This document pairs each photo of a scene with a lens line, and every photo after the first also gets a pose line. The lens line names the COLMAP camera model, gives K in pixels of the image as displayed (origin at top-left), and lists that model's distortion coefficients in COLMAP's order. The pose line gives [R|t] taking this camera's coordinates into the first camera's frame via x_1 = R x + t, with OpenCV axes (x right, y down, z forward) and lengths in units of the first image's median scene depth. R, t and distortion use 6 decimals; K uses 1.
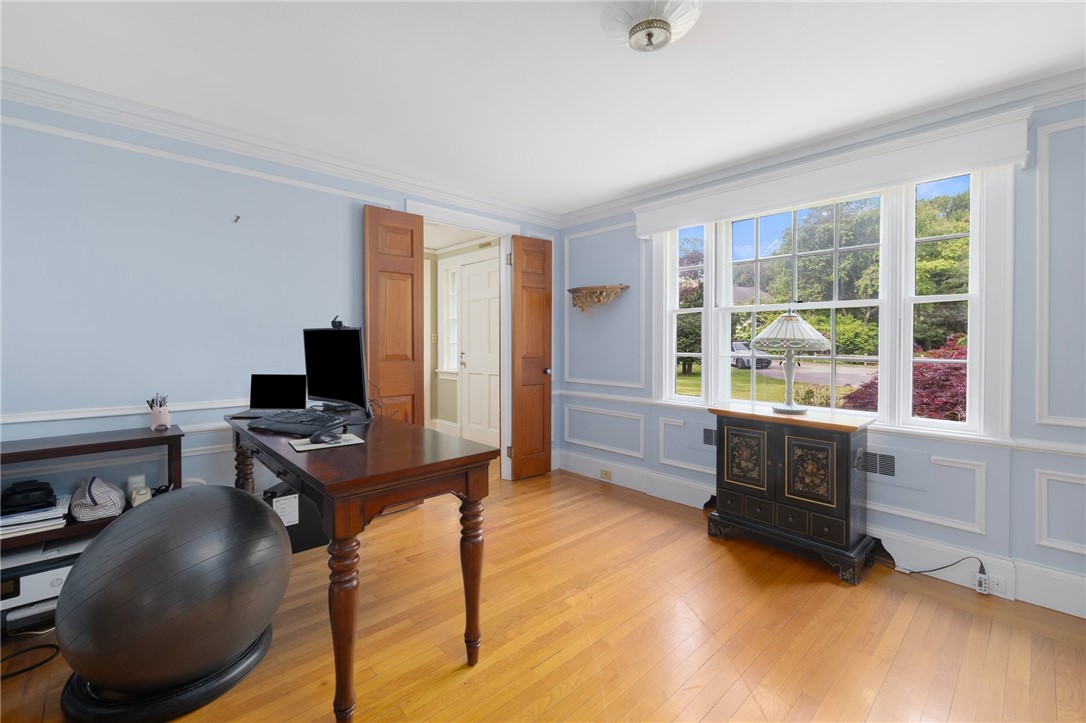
lens RADIAL K [[460.5, 0, 537.1], [0, 460.5, 353.6], [0, 0, 1]] dist [-0.002421, -0.000359]
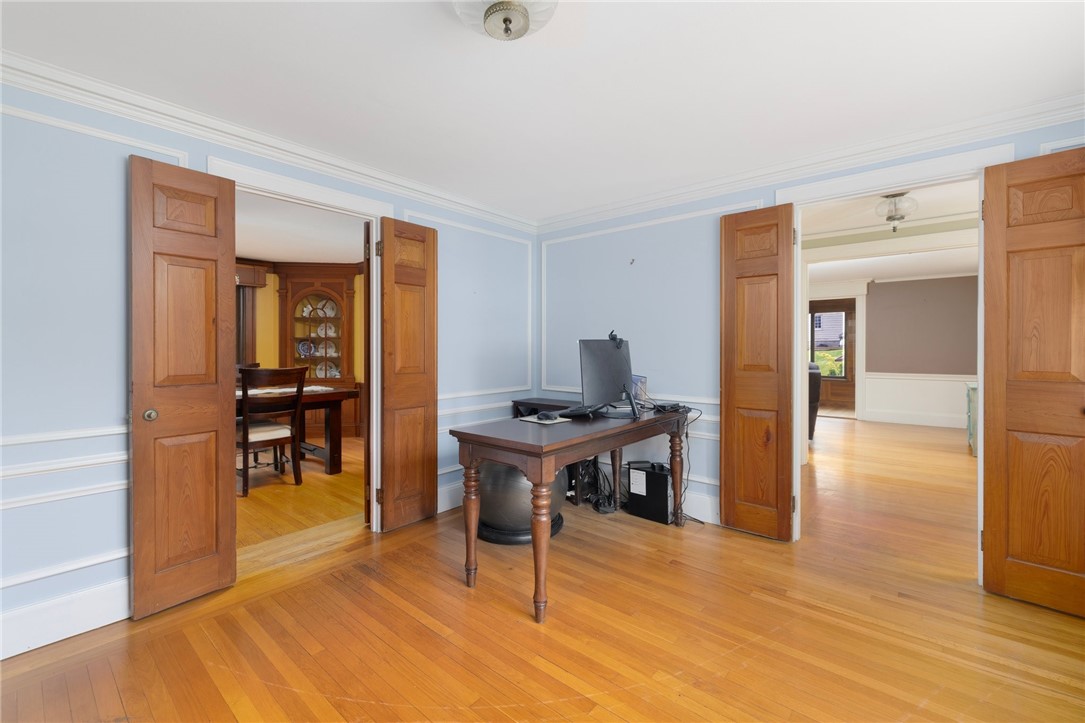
lens RADIAL K [[460.0, 0, 536.6], [0, 460.0, 353.6], [0, 0, 1]] dist [-0.002421, -0.000359]
pose [[0.112861, 0.008730, -0.993572, 0.567977], [-0.028121, 0.999589, 0.005588, -0.012255], [0.993213, 0.027310, 0.113060, 0.462708]]
